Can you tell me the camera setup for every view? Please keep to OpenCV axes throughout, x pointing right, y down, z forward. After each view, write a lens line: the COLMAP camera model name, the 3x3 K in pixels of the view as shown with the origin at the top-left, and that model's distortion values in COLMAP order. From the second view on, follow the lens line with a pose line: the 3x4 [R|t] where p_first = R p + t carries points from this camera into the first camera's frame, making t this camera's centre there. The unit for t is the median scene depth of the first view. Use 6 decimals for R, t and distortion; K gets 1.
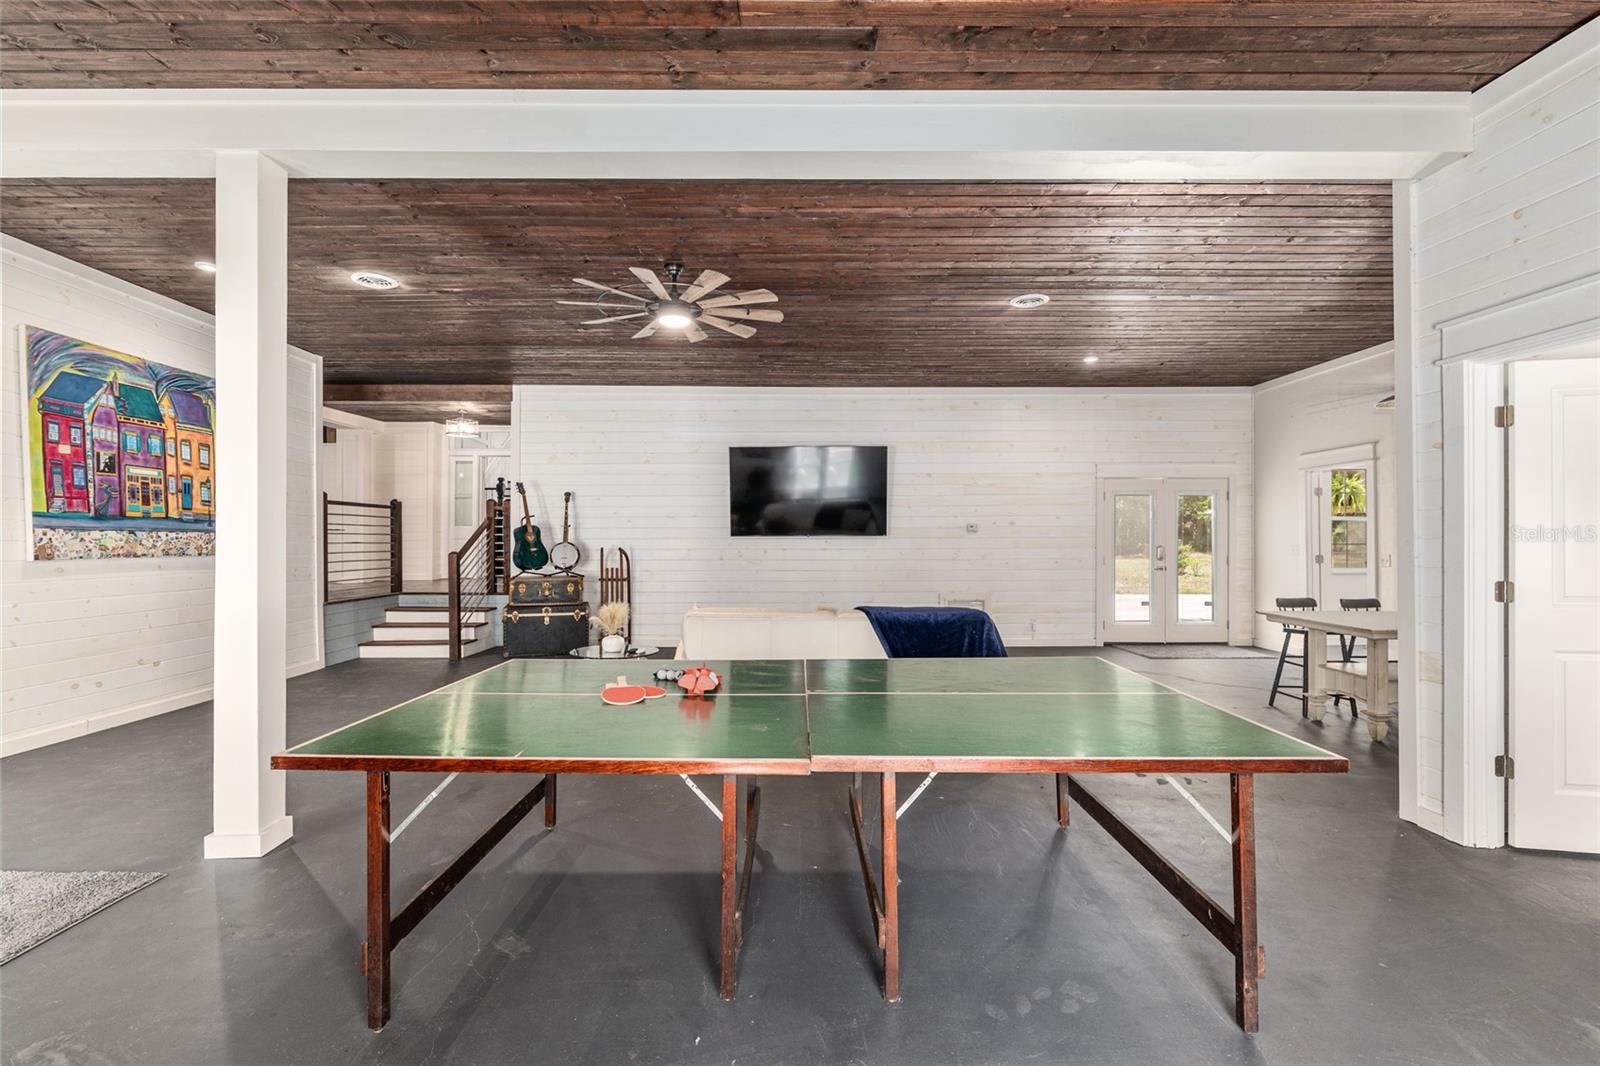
lens RADIAL K [[703.5, 0, 800.8], [0, 703.5, 535.2], [0, 0, 1]] dist [-0.003137, -0.001503]
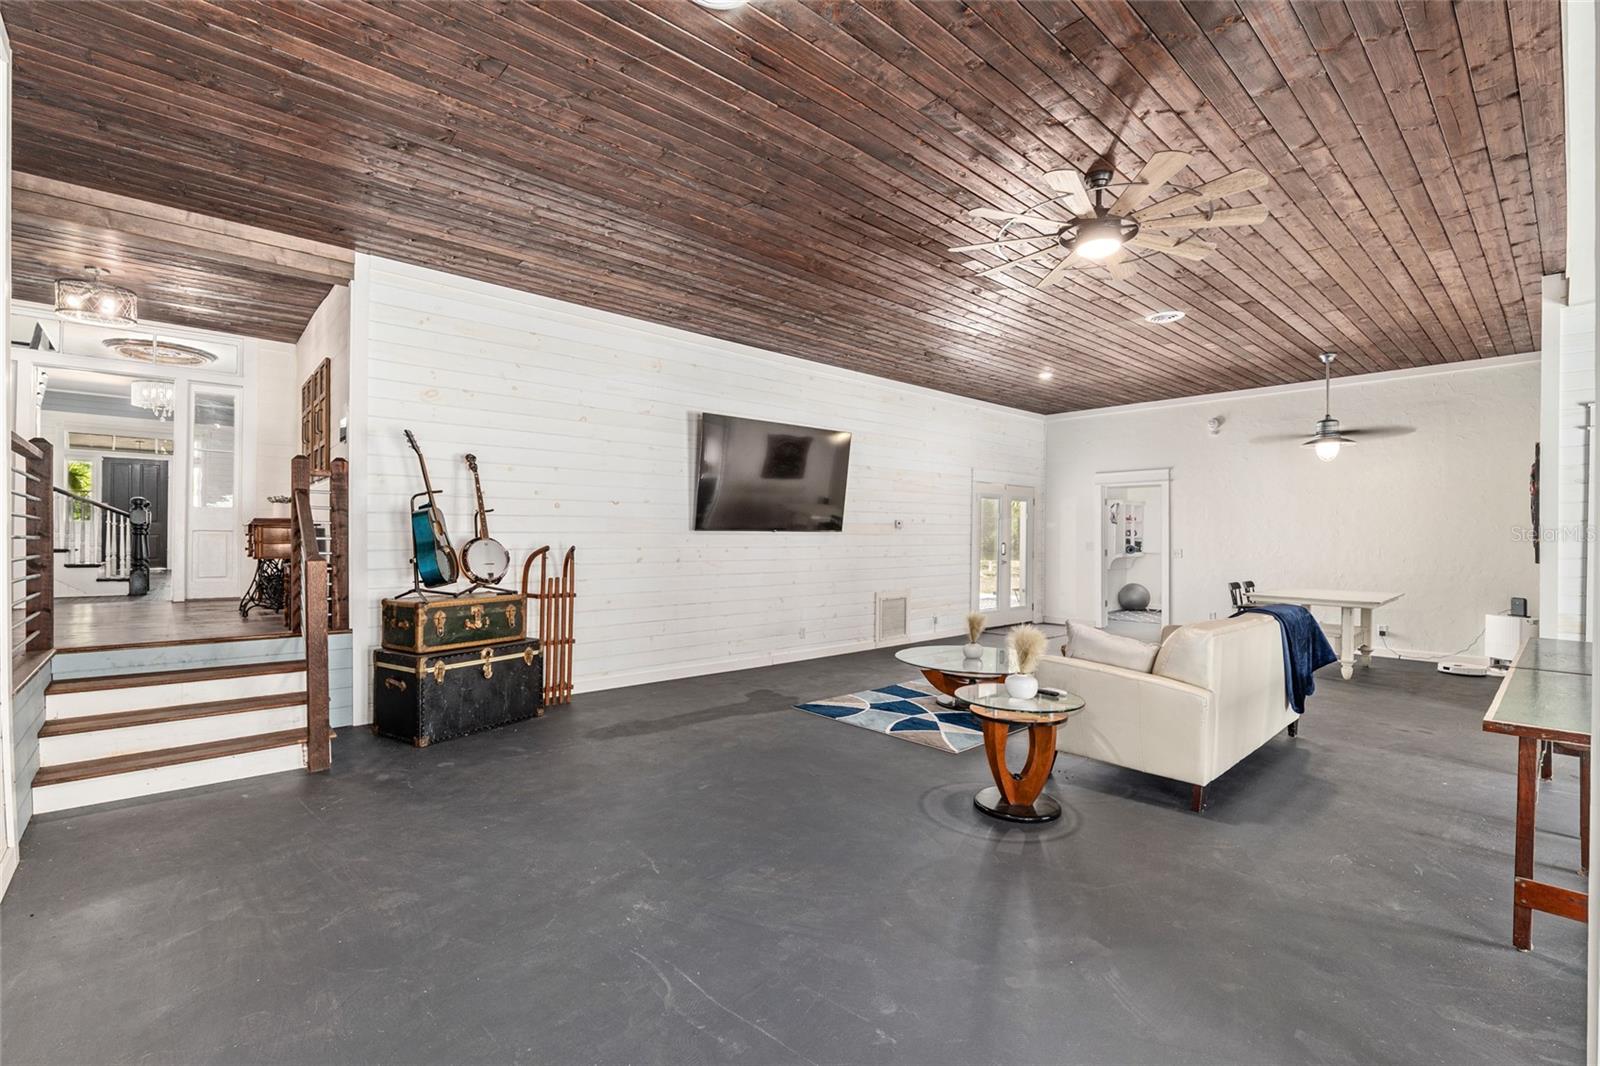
lens RADIAL K [[703.5, 0, 798.9], [0, 703.5, 535.7], [0, 0, 1]] dist [-0.003137, -0.001503]
pose [[0.746002, 0.005845, 0.665918, -0.869317], [-0.011235, 0.999930, 0.003809, 0.005163], [-0.665848, -0.010323, 0.746016, 0.604599]]
